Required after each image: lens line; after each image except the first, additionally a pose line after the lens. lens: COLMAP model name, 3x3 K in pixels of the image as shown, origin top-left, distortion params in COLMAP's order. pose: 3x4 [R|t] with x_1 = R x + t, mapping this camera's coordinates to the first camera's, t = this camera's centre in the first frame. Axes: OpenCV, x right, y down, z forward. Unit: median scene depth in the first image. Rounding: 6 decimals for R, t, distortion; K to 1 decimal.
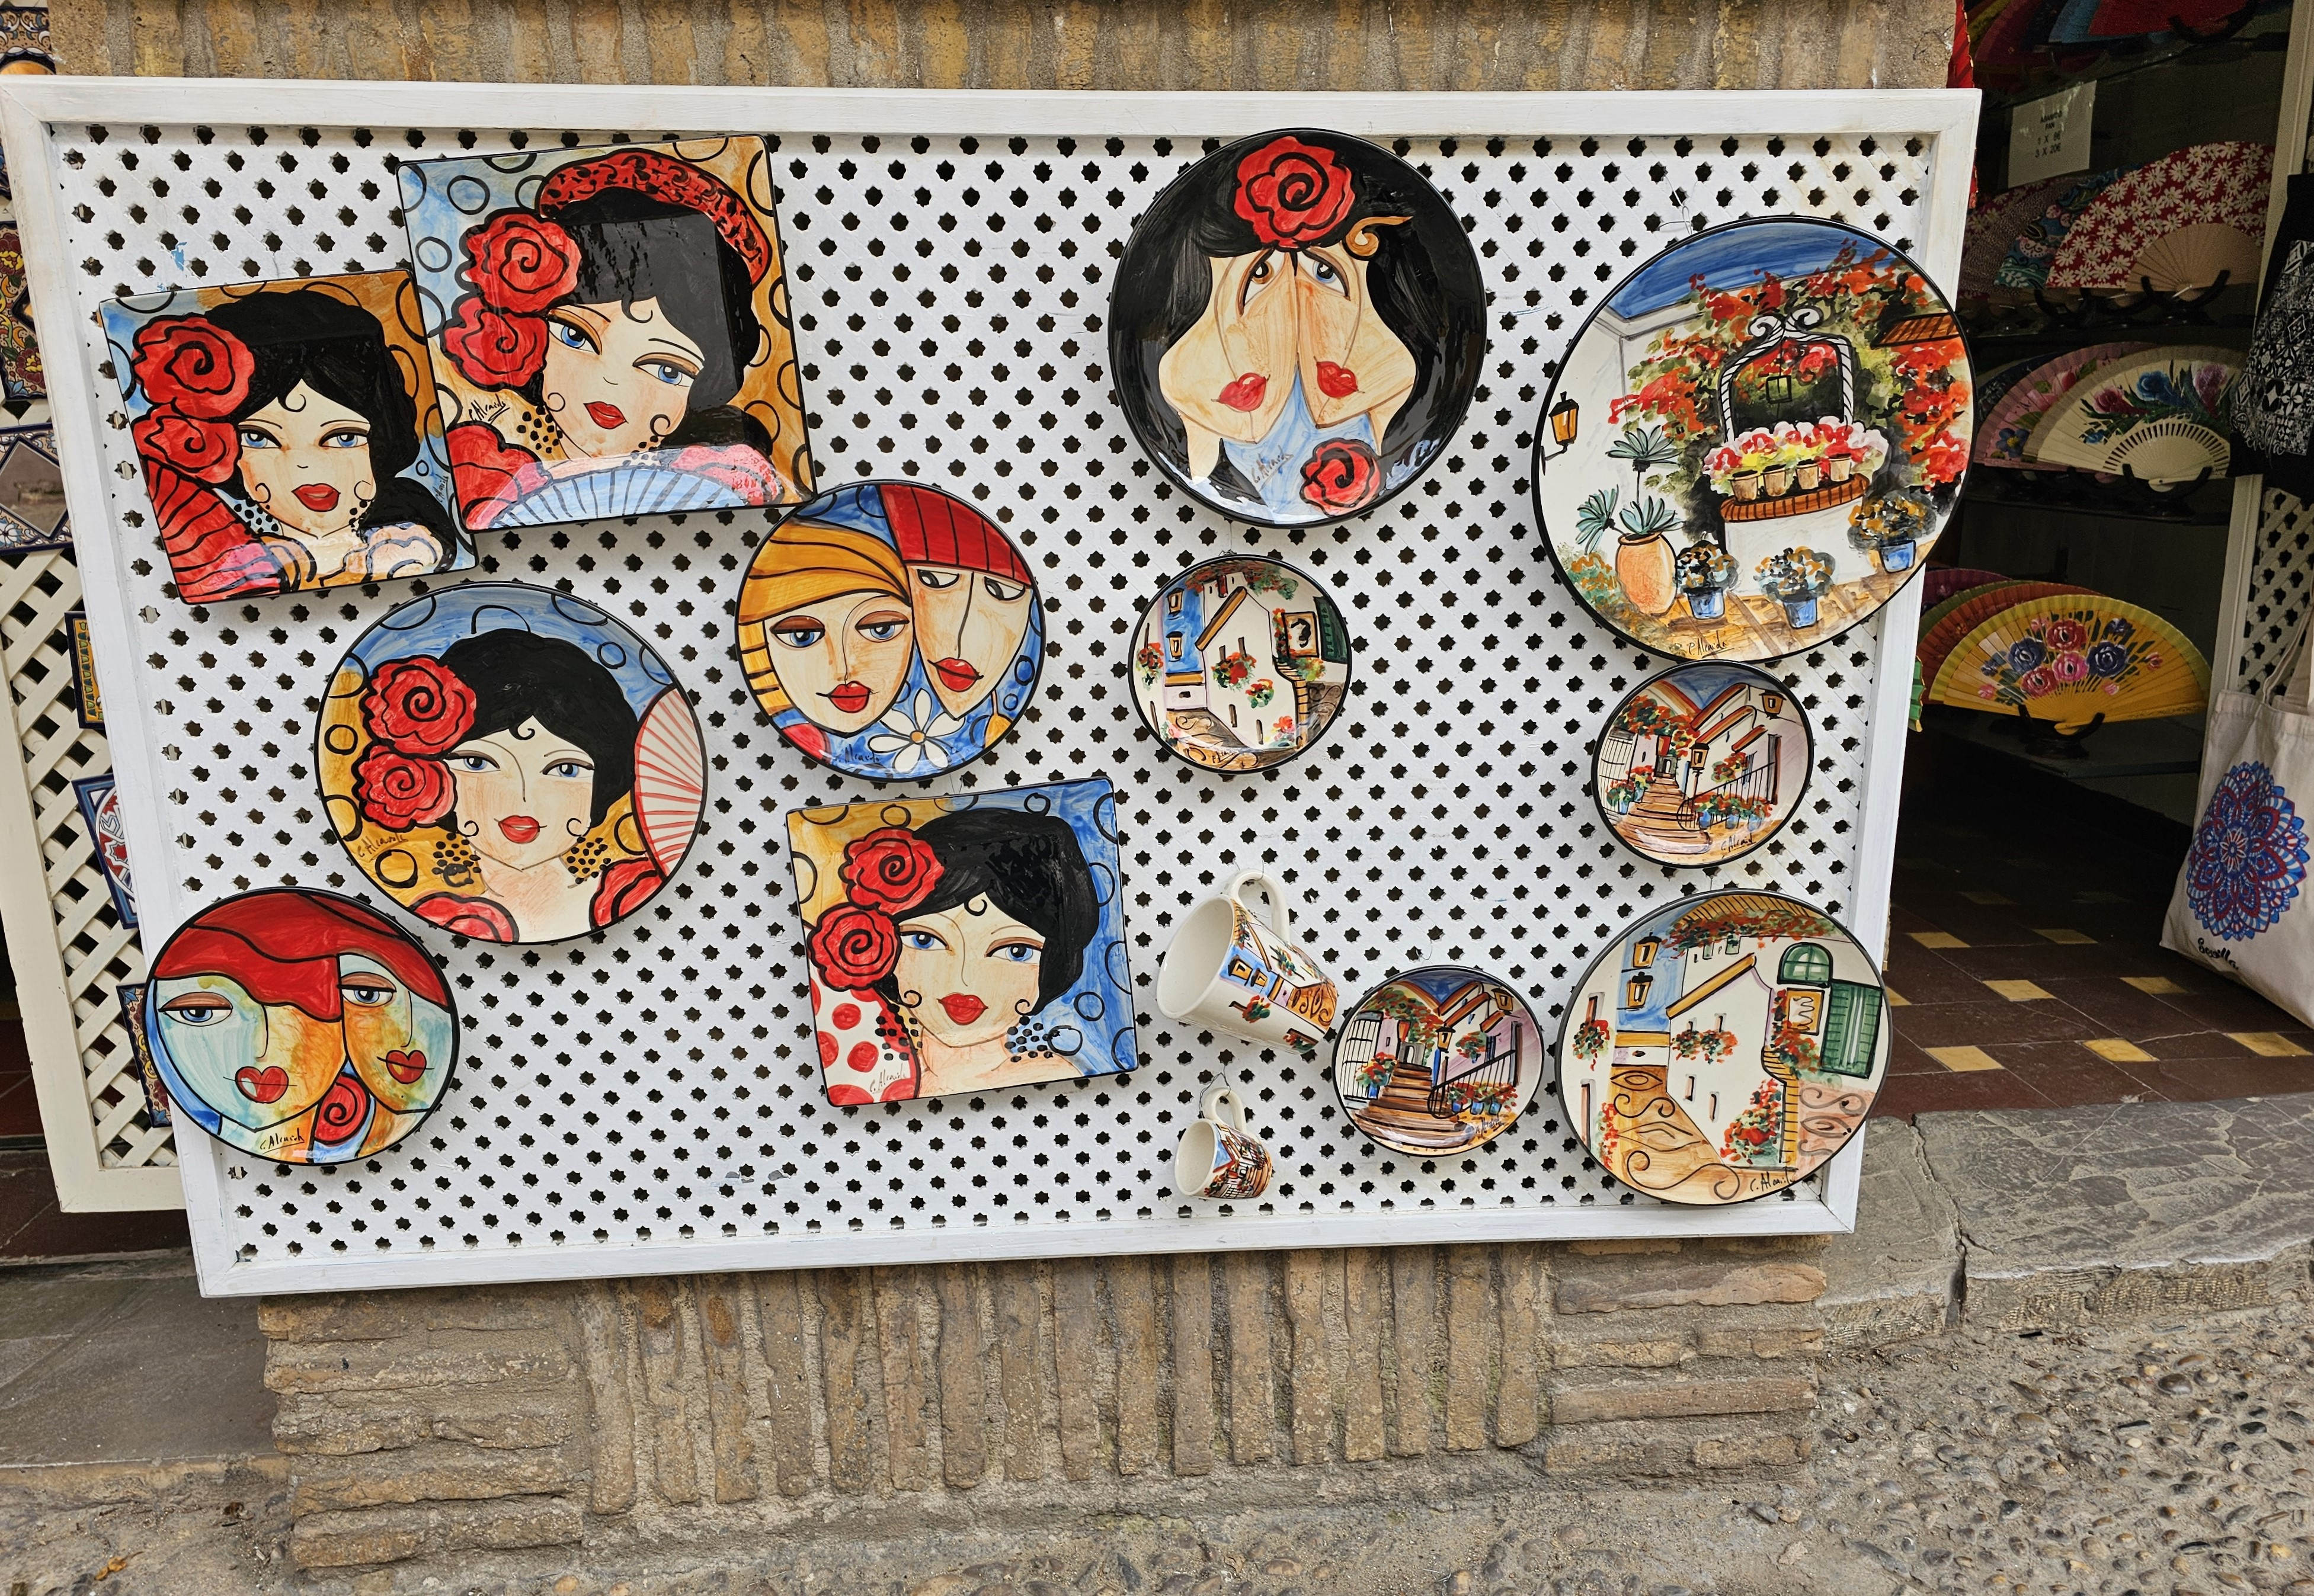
lens RADIAL K [[1649.6, 0, 1154.7], [0, 1649.6, 789.6], [0, 0, 1]] dist [0.031565, 0.001471]
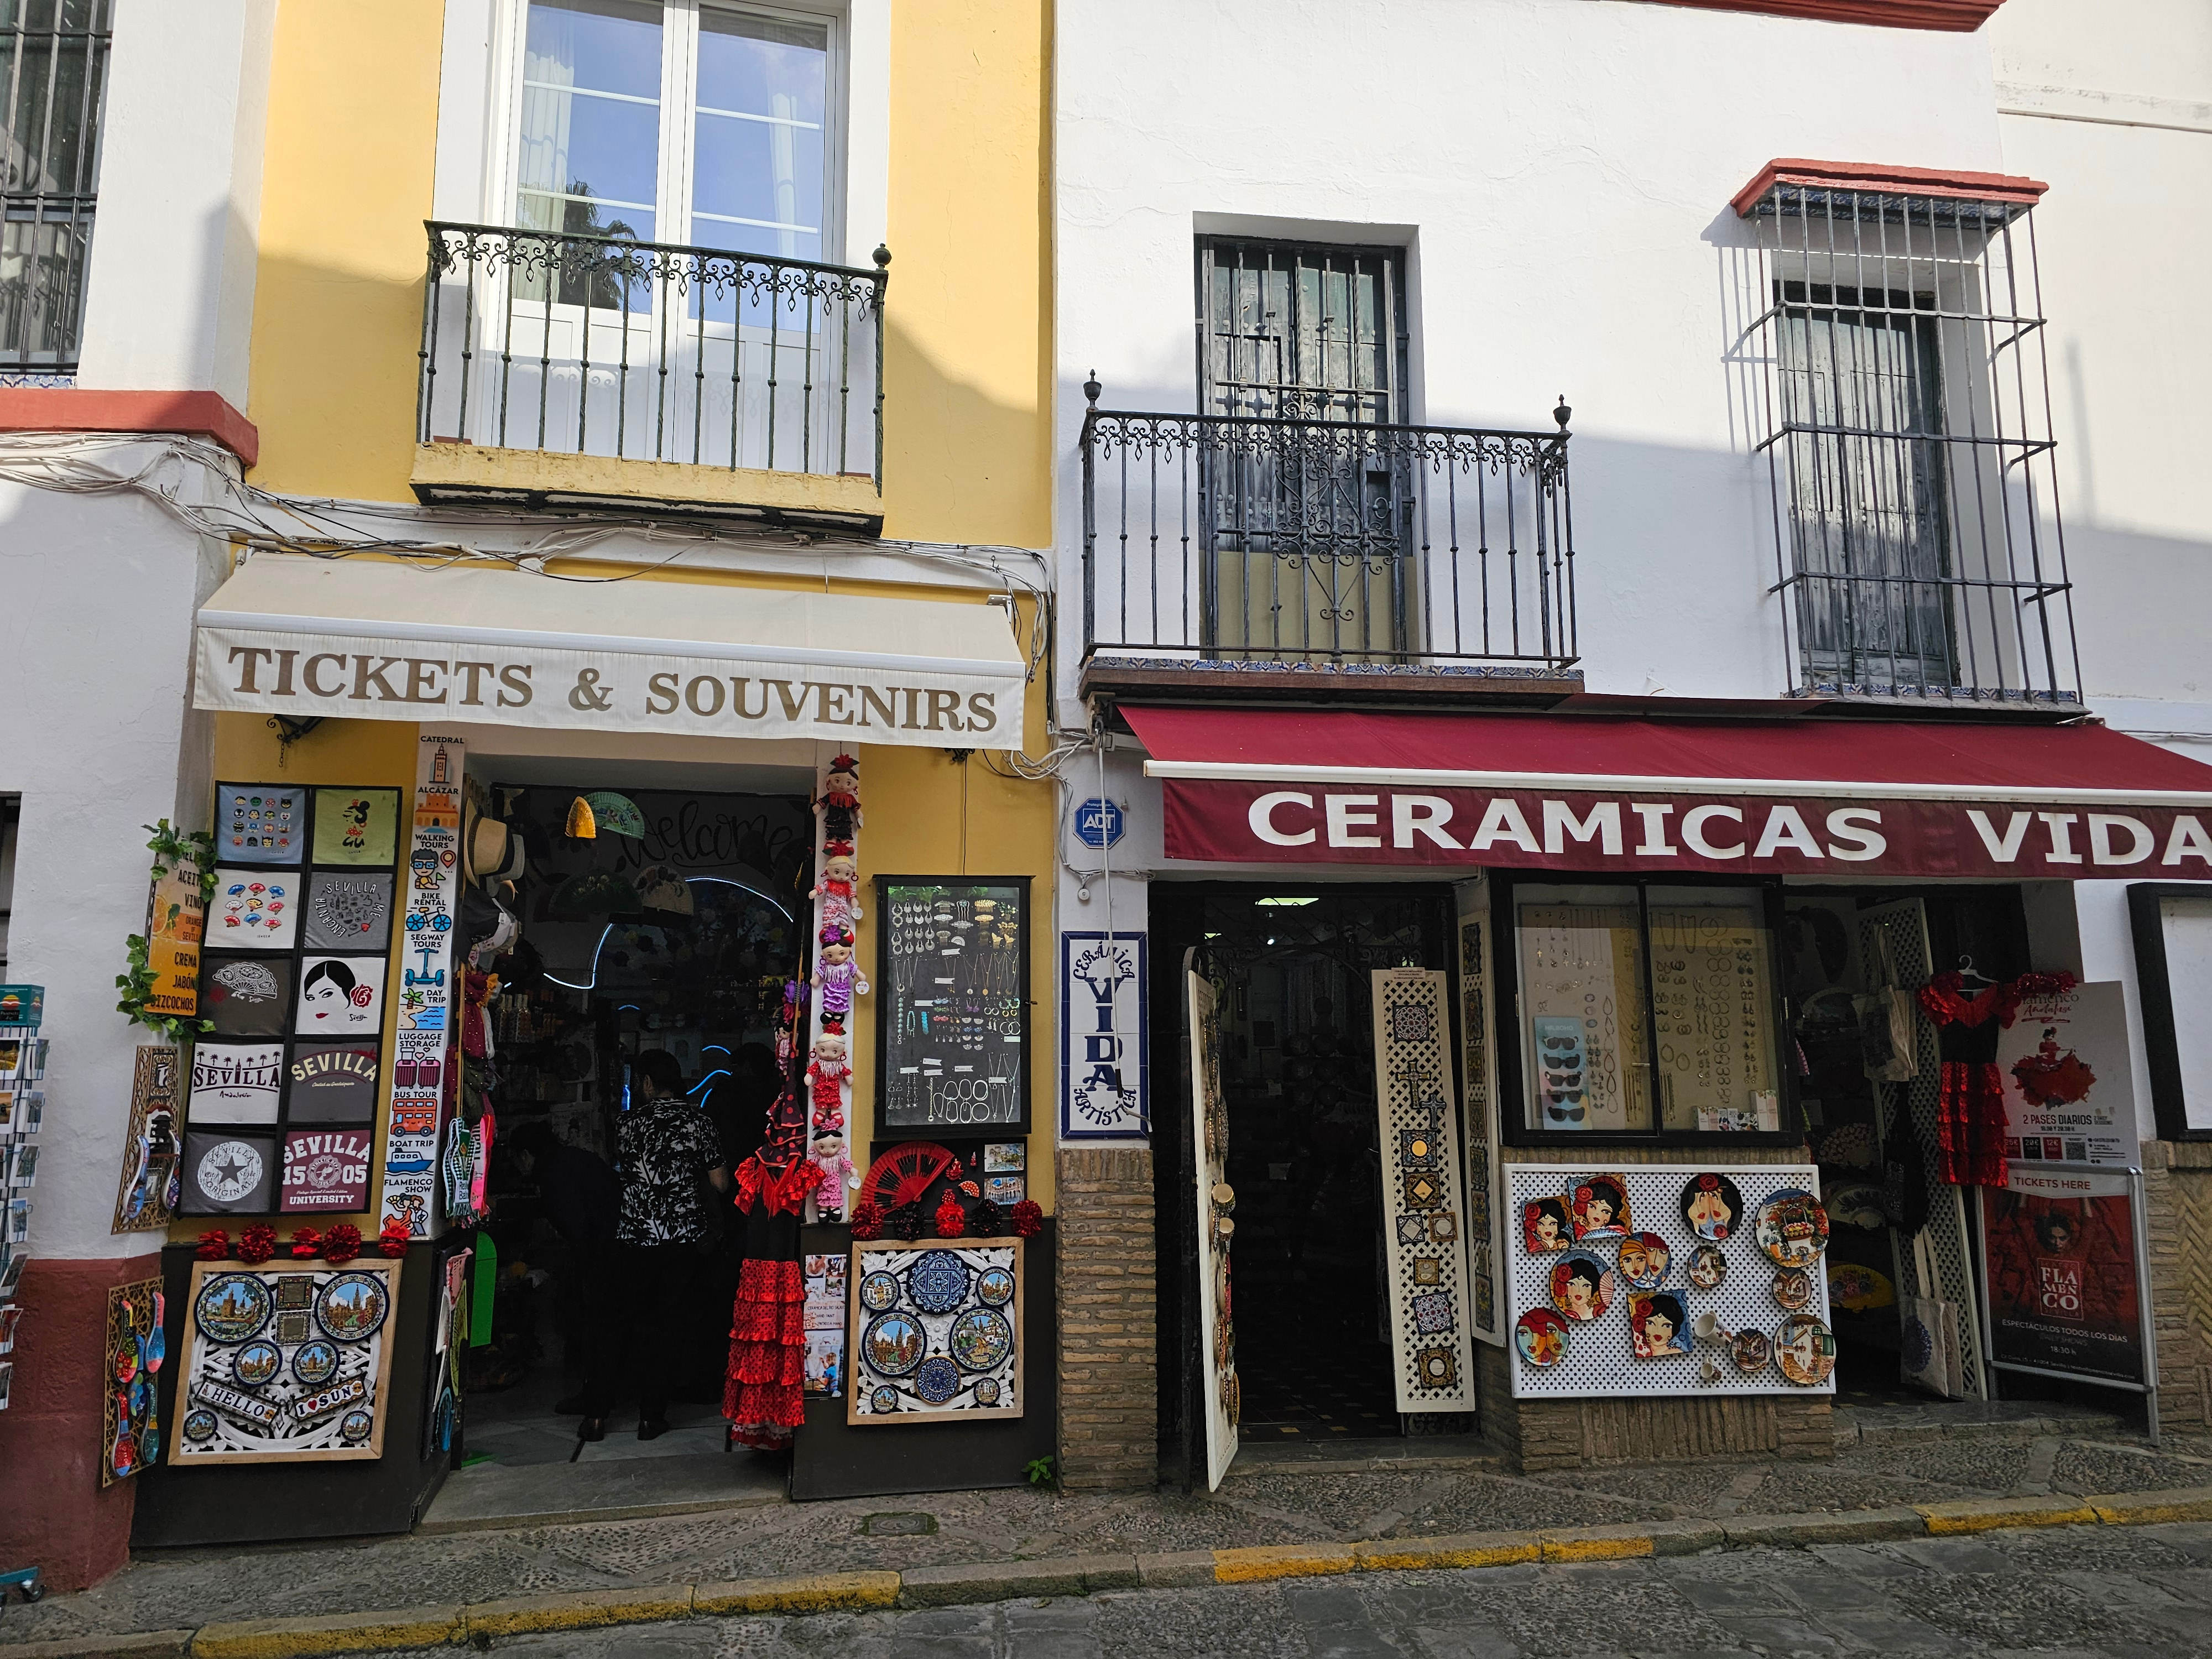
lens RADIAL K [[1497.7, 0, 1108.2], [0, 1497.7, 834.5], [0, 0, 1]] dist [0.032995, -0.000654]
pose [[0.997498, 0.023338, 0.066731, -2.204111], [0.005382, 0.916125, -0.400856, 0.582401], [-0.070489, 0.400213, 0.913707, -3.842232]]
